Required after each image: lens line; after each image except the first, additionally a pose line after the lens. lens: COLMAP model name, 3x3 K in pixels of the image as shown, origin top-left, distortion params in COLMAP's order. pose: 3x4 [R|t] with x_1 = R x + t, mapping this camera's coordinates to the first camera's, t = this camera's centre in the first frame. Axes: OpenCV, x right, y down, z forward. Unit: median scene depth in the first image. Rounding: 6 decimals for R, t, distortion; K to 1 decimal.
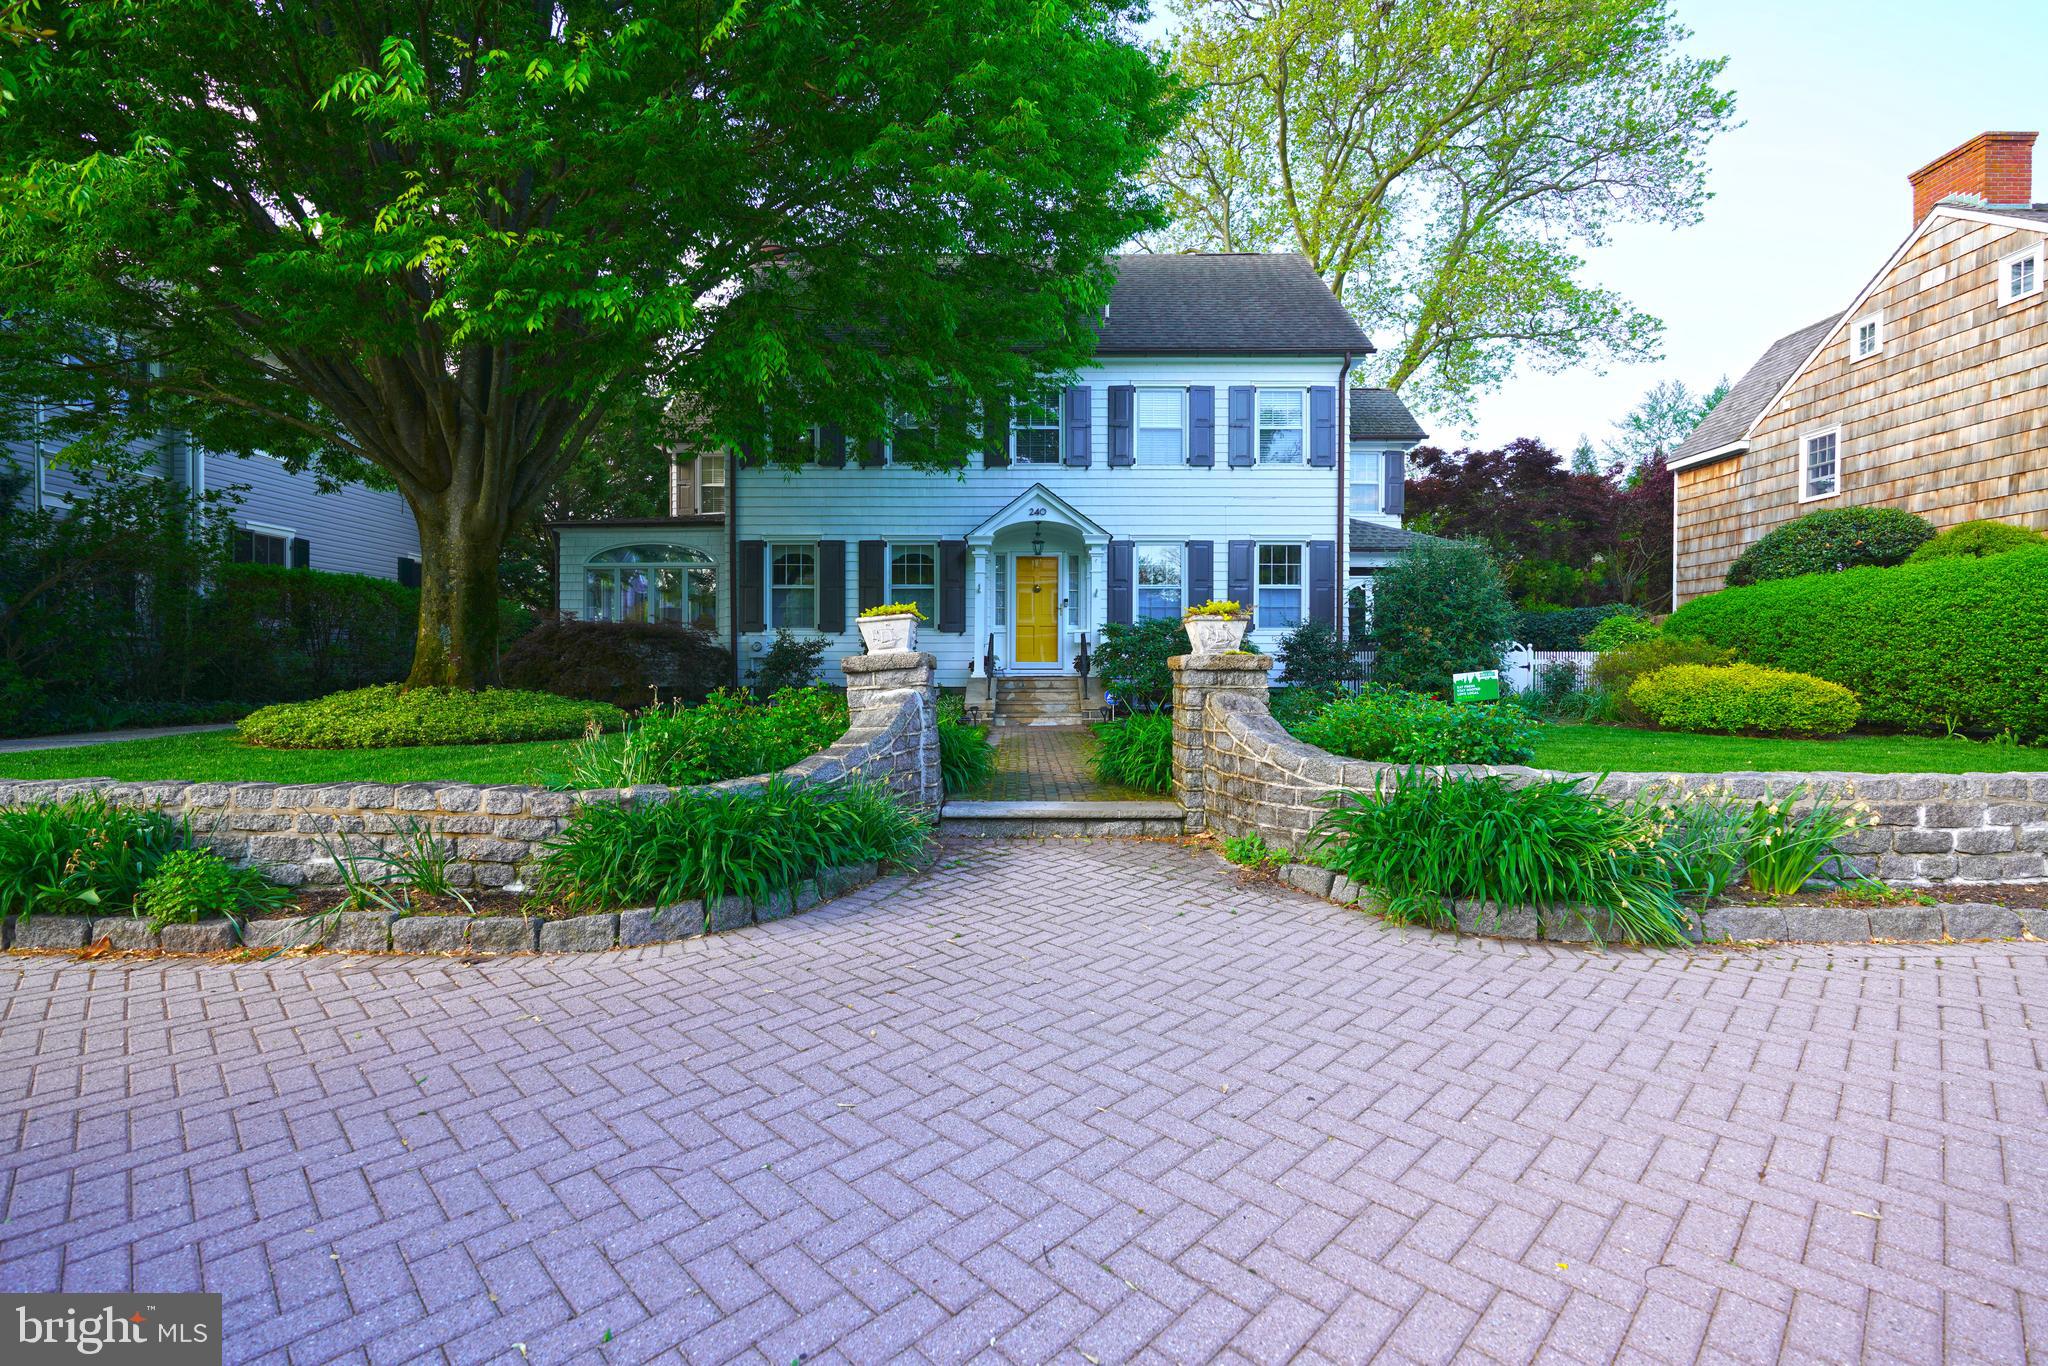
lens RADIAL K [[918.4, 0, 1024.0], [0, 918.4, 683.0], [0, 0, 1]] dist [-0.006720, 0.000340]
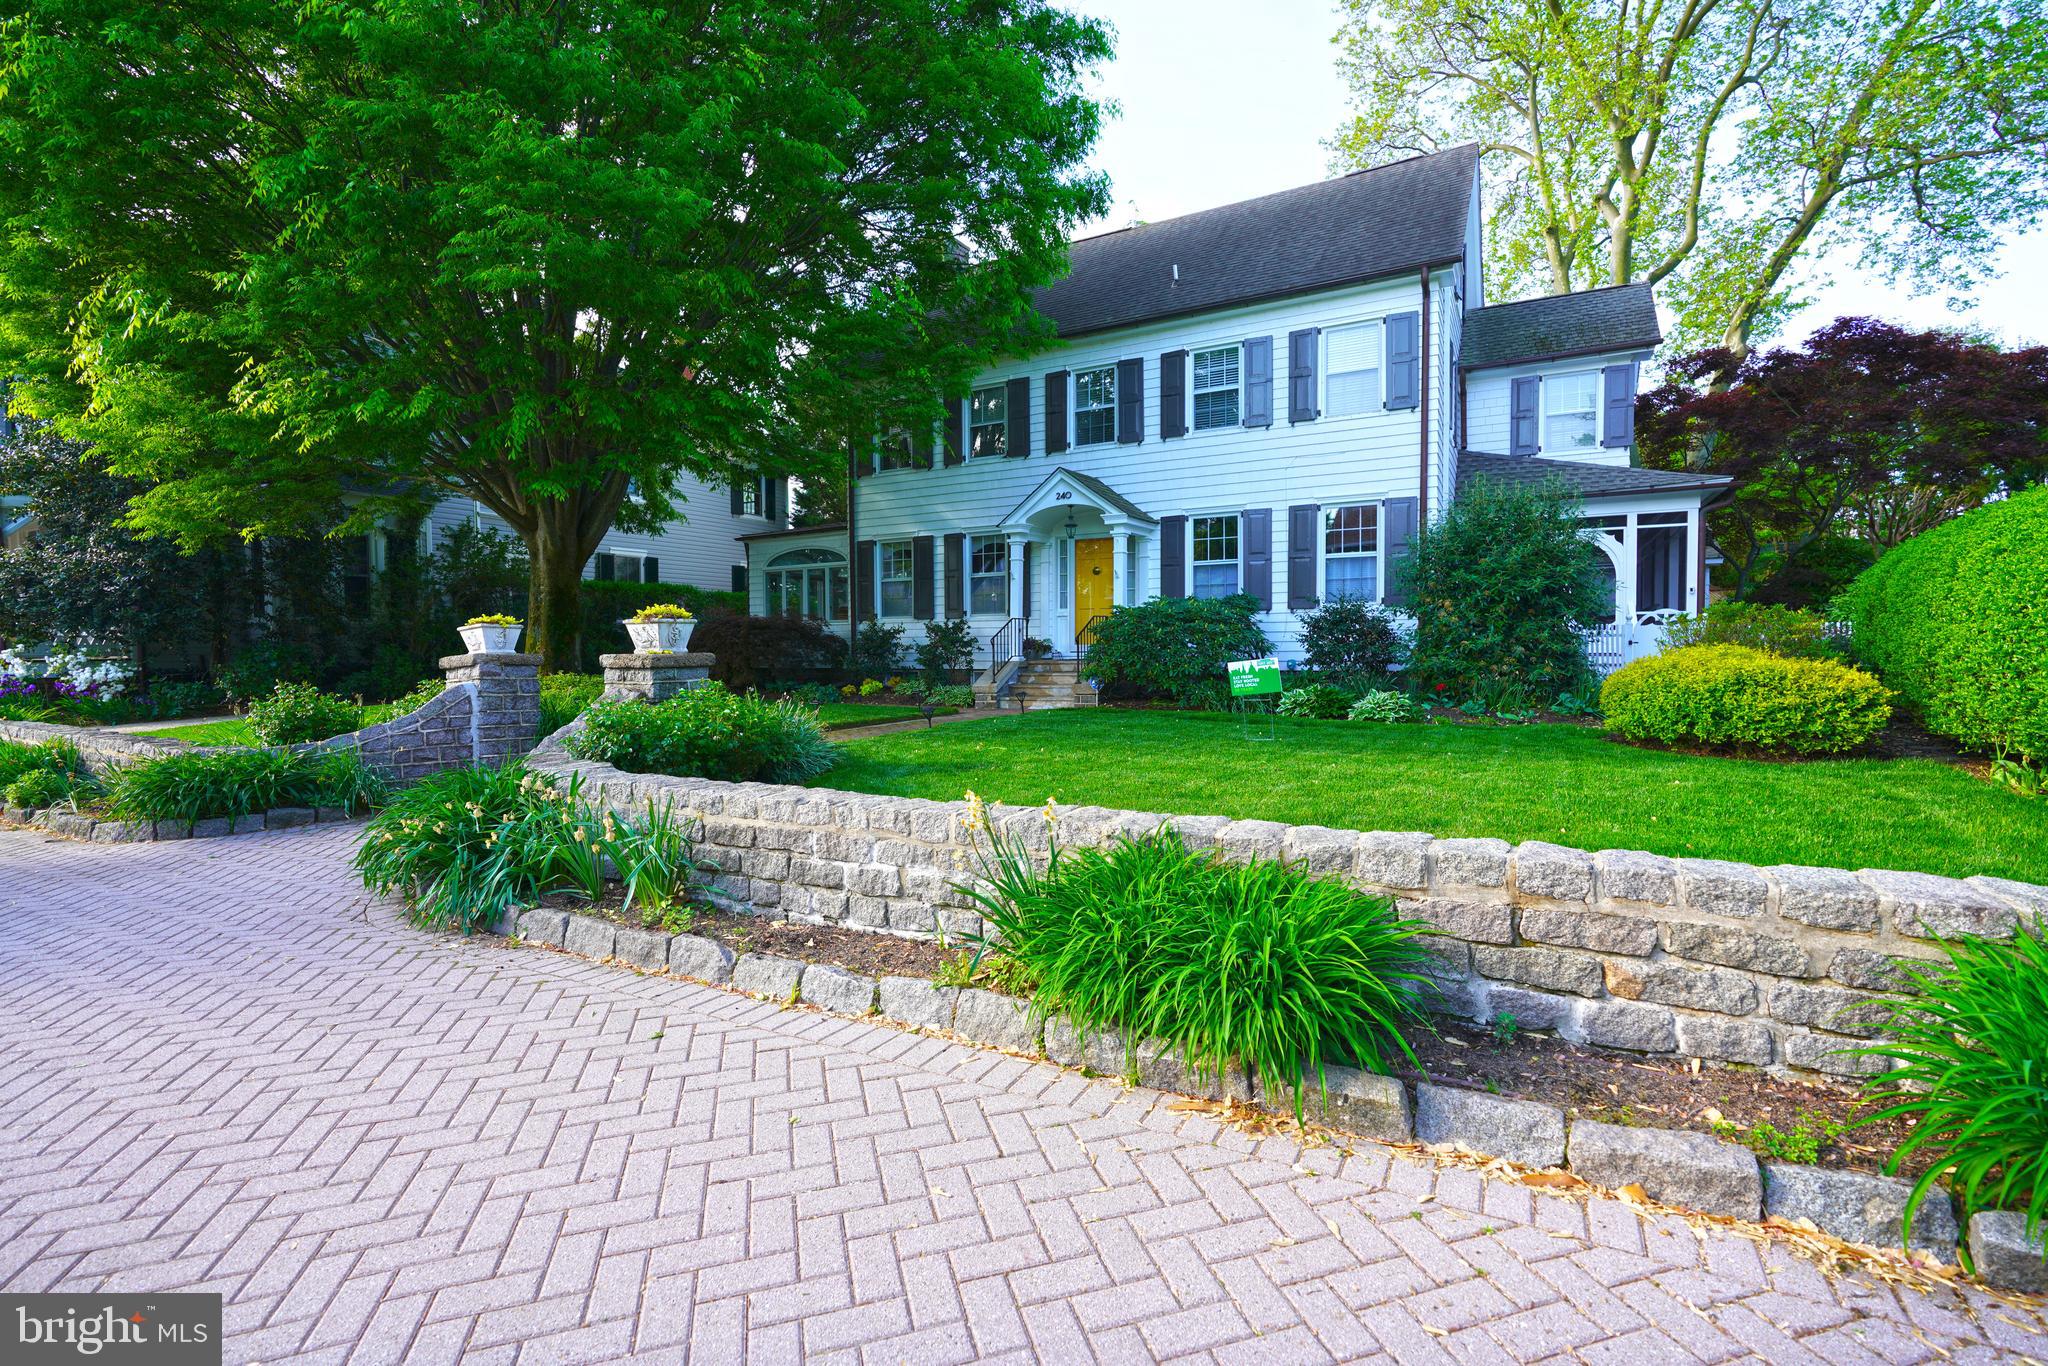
lens RADIAL K [[918.4, 0, 1024.0], [0, 918.4, 683.0], [0, 0, 1]] dist [-0.006720, 0.000340]
pose [[0.874660, 0.010829, -0.484616, 0.432139], [0.003087, 0.999606, 0.027910, -0.009156], [0.484727, -0.025908, 0.874282, 0.089114]]
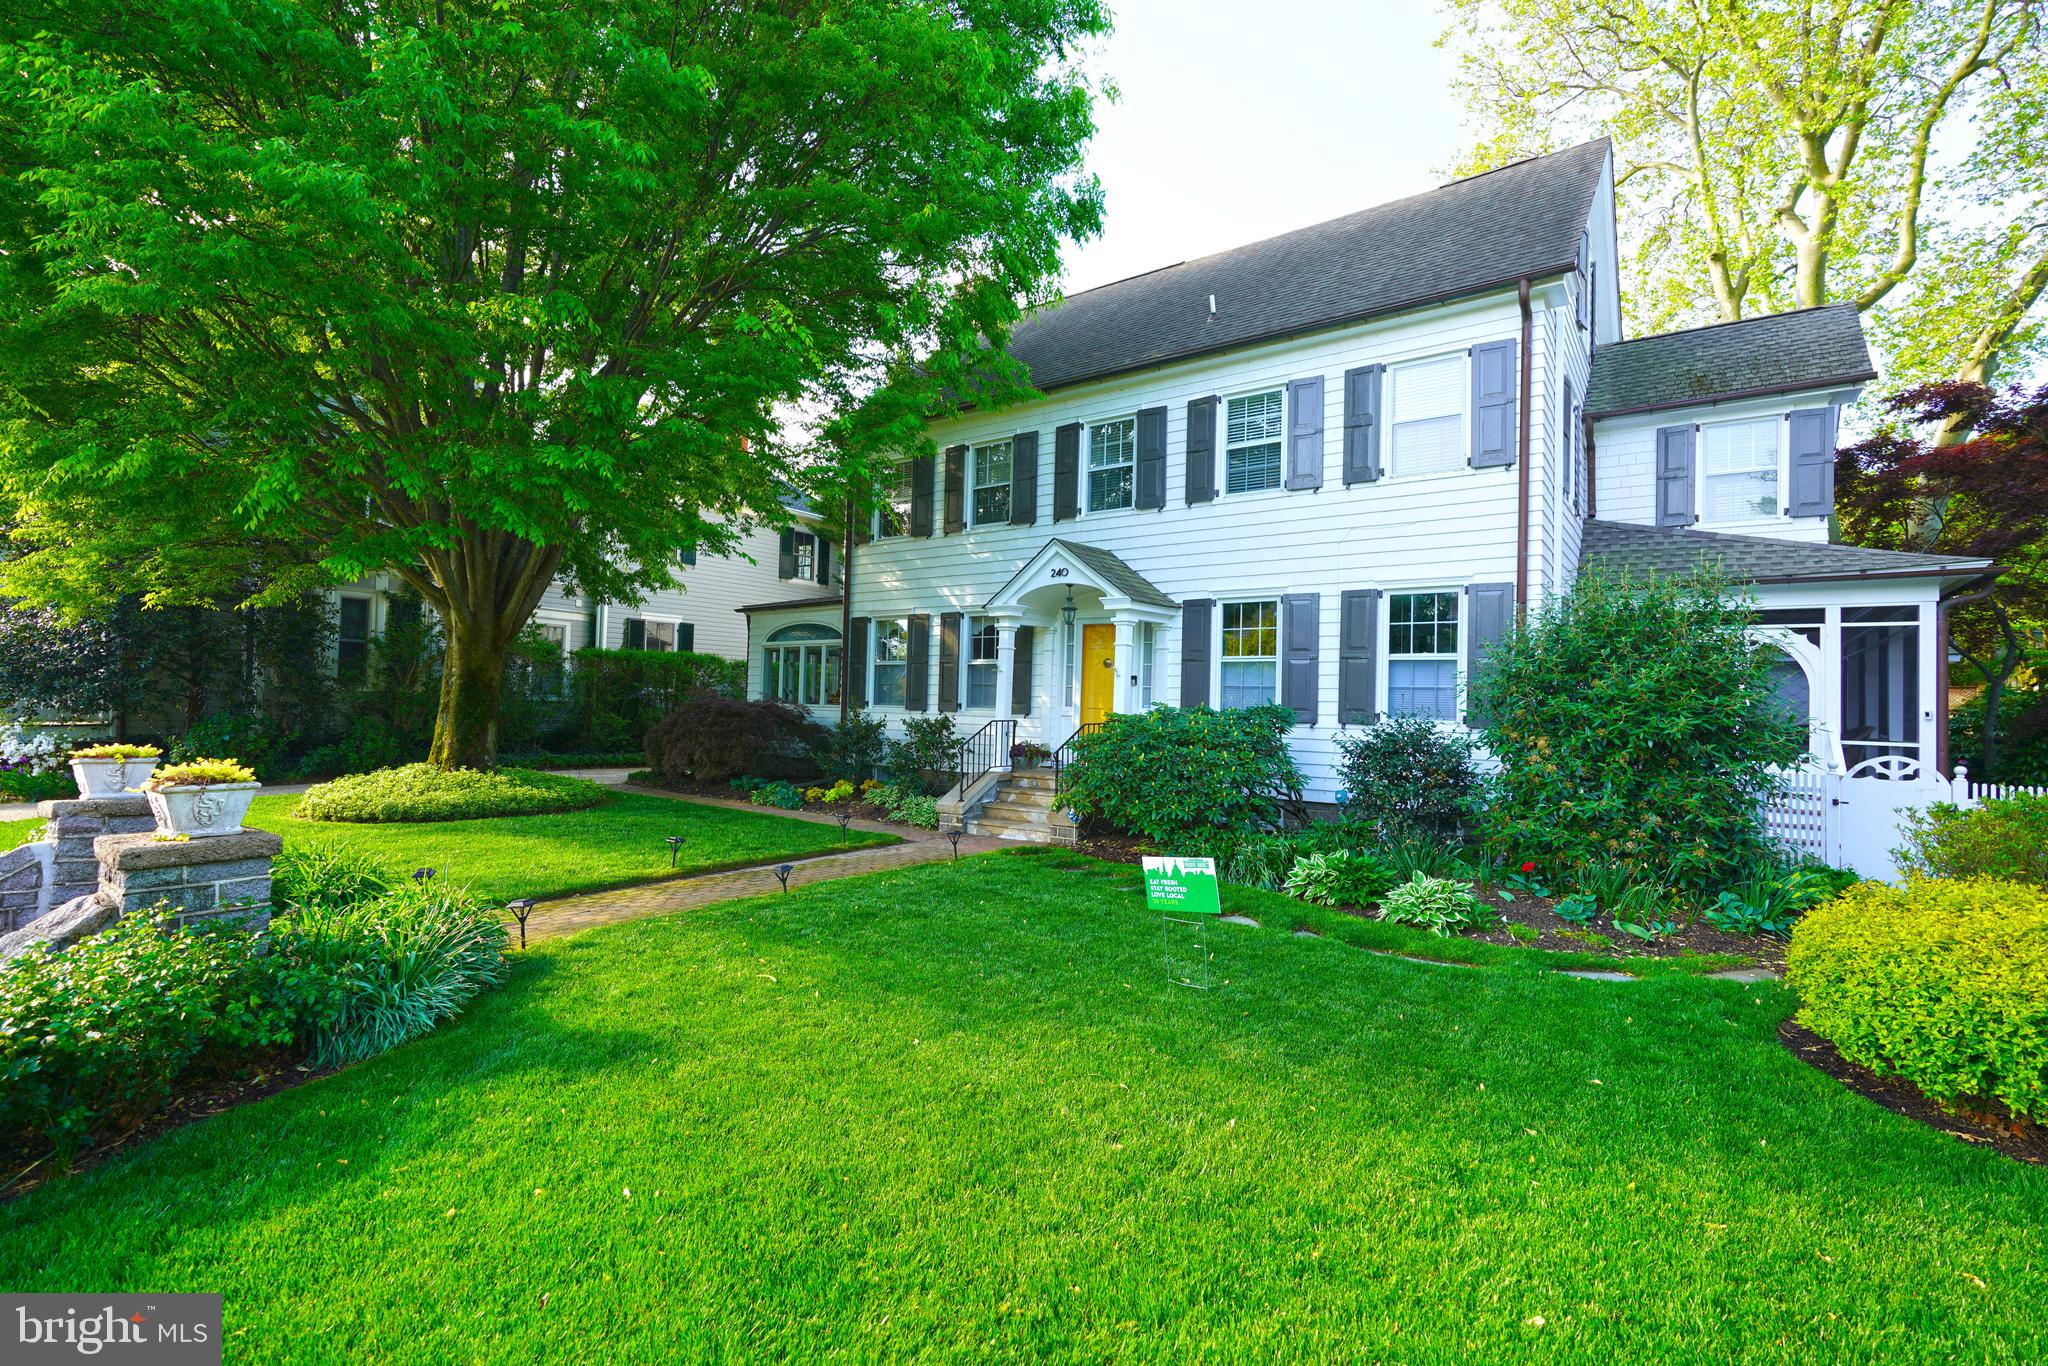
lens RADIAL K [[918.2, 0, 1024.0], [0, 918.2, 683.0], [0, 0, 1]] dist [-0.004819, 0.001875]
pose [[0.802234, 0.005446, -0.596985, 0.444096], [-0.031107, 0.998981, -0.032689, -0.056110], [0.596198, 0.044795, 0.801586, 0.306053]]
